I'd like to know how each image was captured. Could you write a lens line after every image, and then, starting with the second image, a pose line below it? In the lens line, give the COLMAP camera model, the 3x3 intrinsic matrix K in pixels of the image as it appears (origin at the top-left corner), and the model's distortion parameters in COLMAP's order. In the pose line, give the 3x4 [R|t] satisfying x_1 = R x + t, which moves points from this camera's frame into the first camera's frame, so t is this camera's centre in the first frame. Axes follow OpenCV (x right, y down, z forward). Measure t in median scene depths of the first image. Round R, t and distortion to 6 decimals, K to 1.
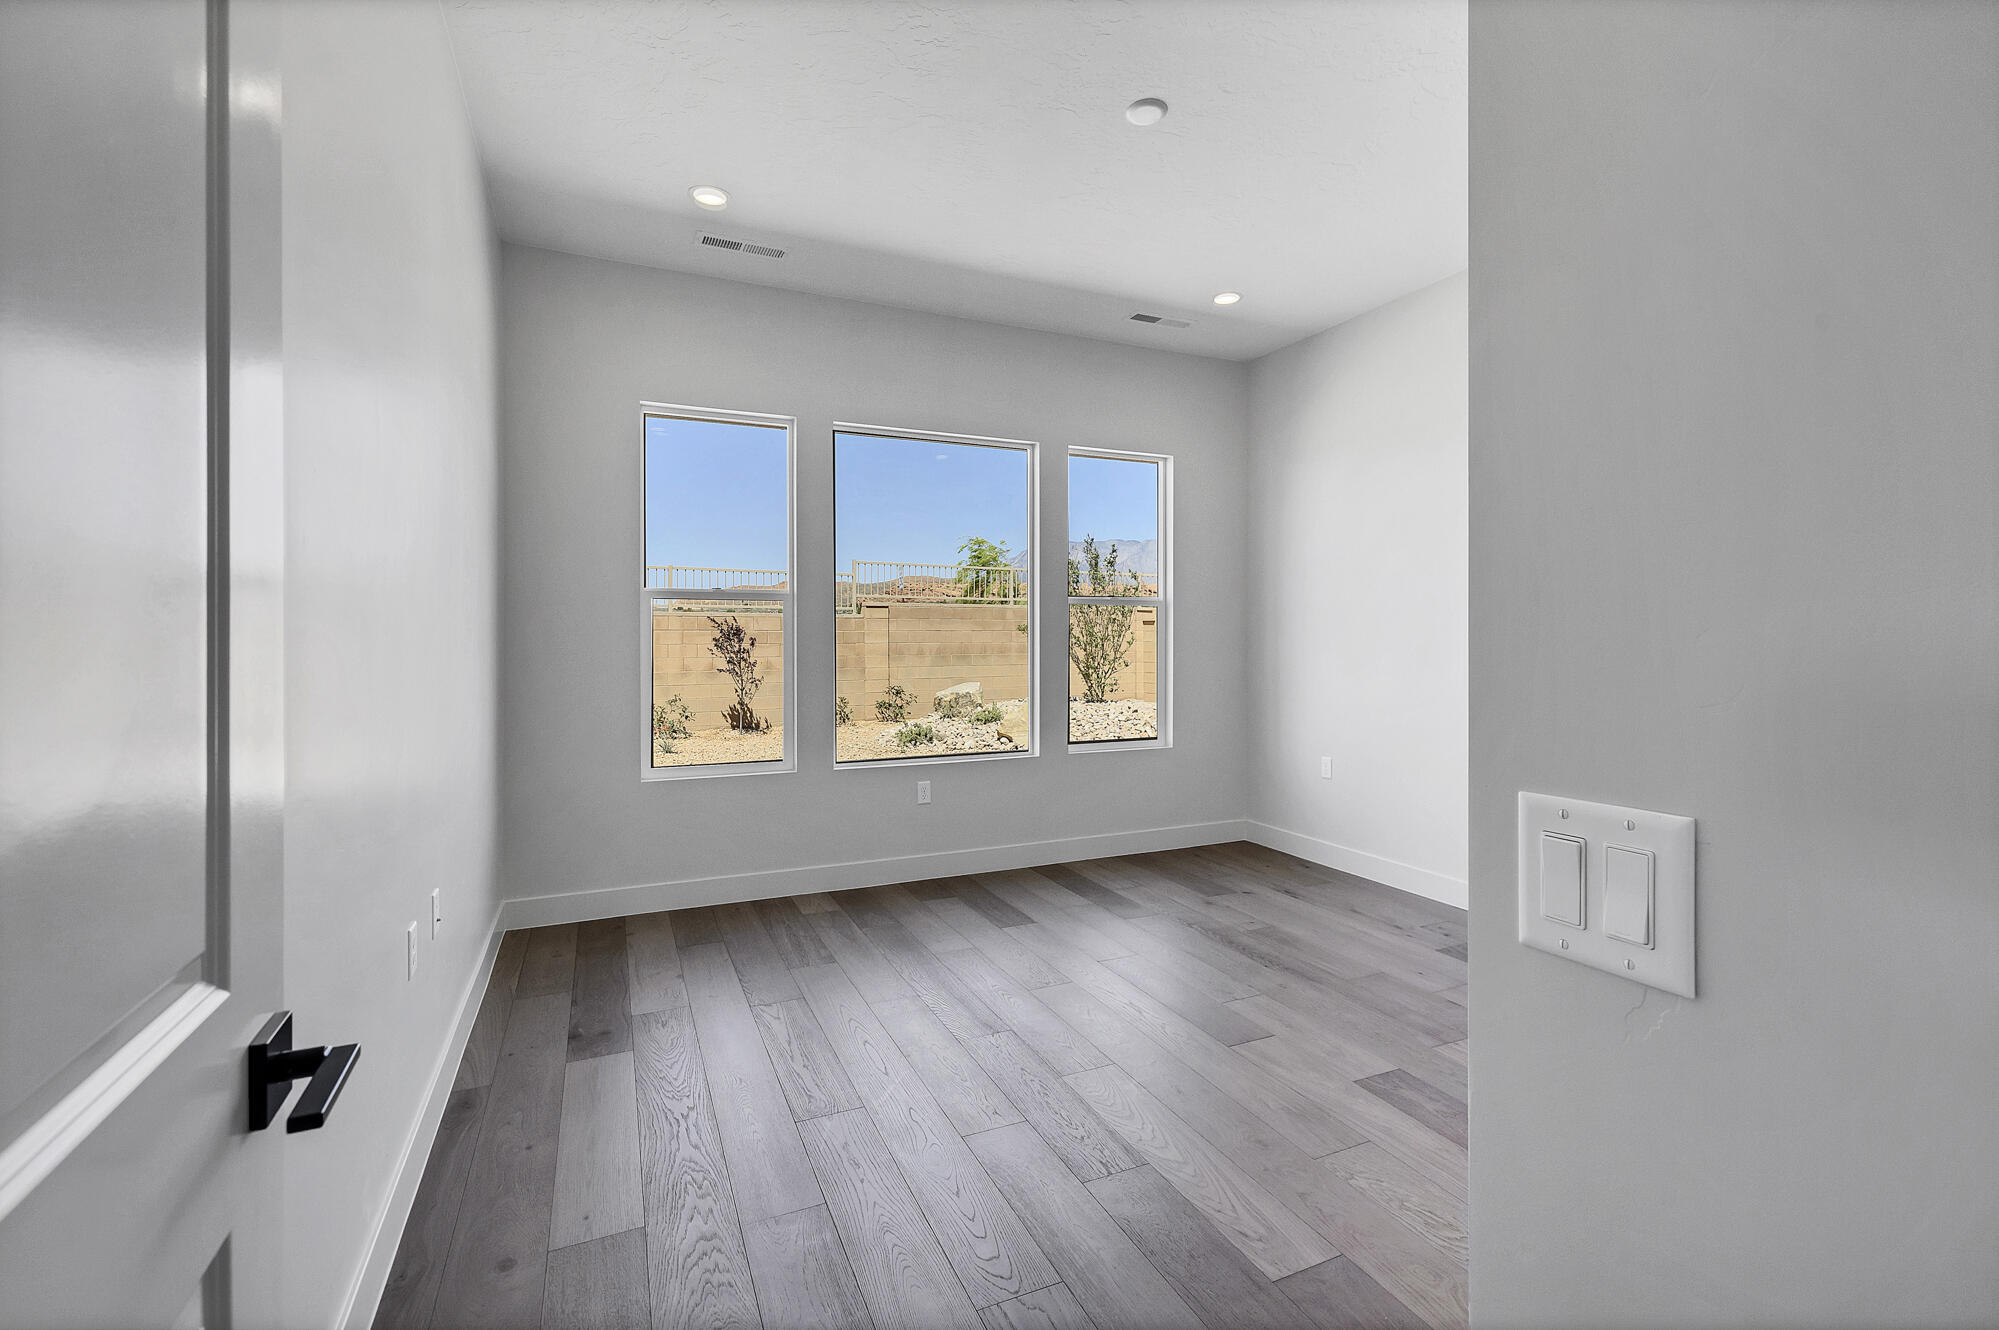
lens RADIAL K [[870.7, 0, 1012.5], [0, 870.7, 643.5], [0, 0, 1]] dist [0.002888, -0.000155]
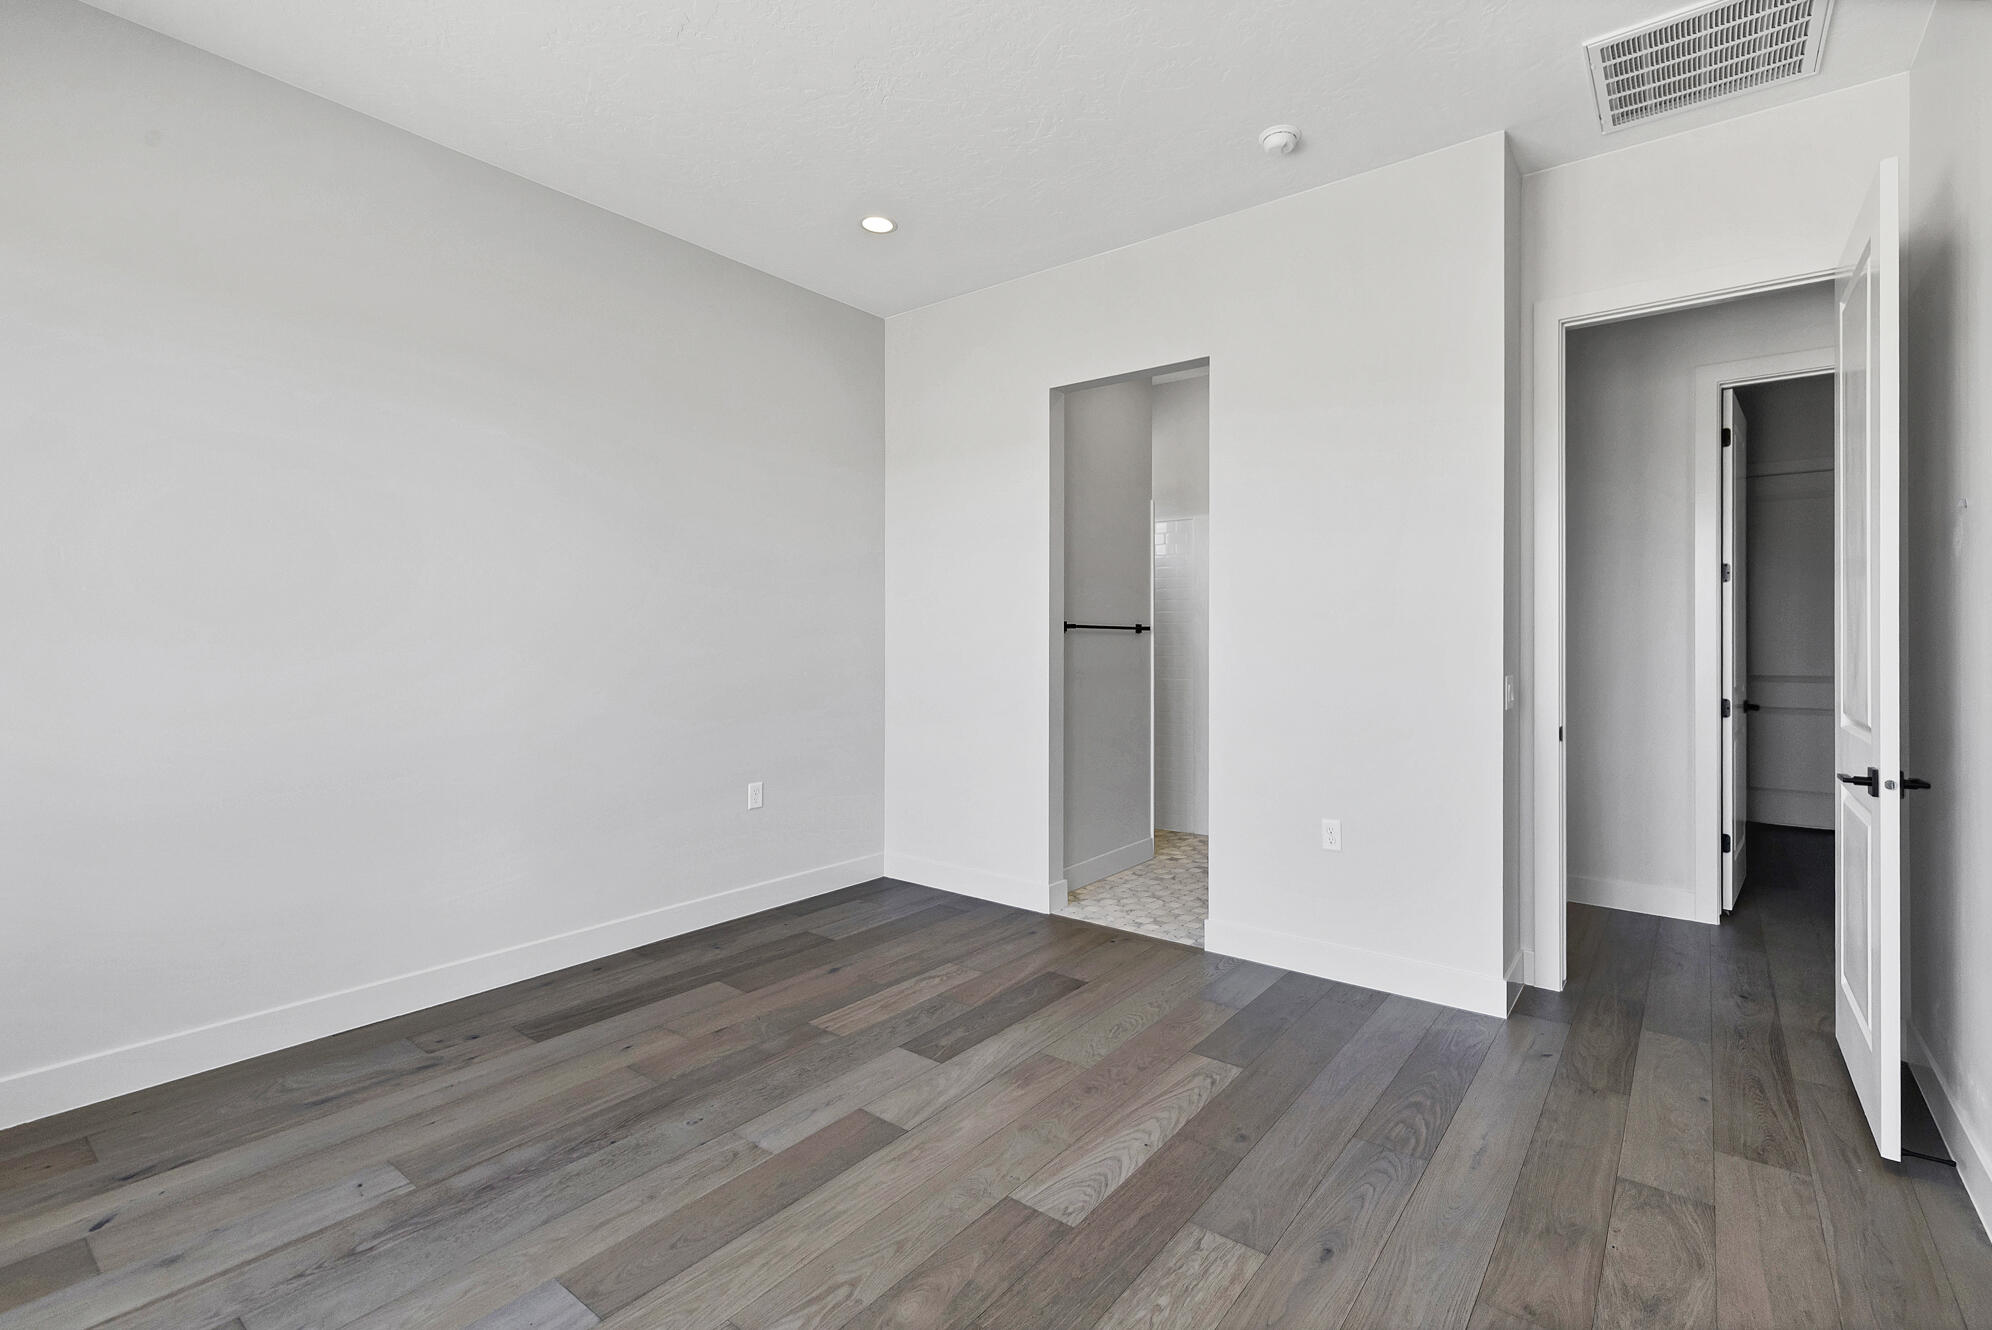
lens RADIAL K [[883.2, 0, 1006.9], [0, 883.2, 643.3], [0, 0, 1]] dist [-0.000716, -0.000389]
pose [[-0.455796, 0.002832, 0.890080, -0.445825], [0.006705, 0.999977, 0.000252, -0.007523], [-0.890059, 0.006083, -0.455805, 1.041309]]
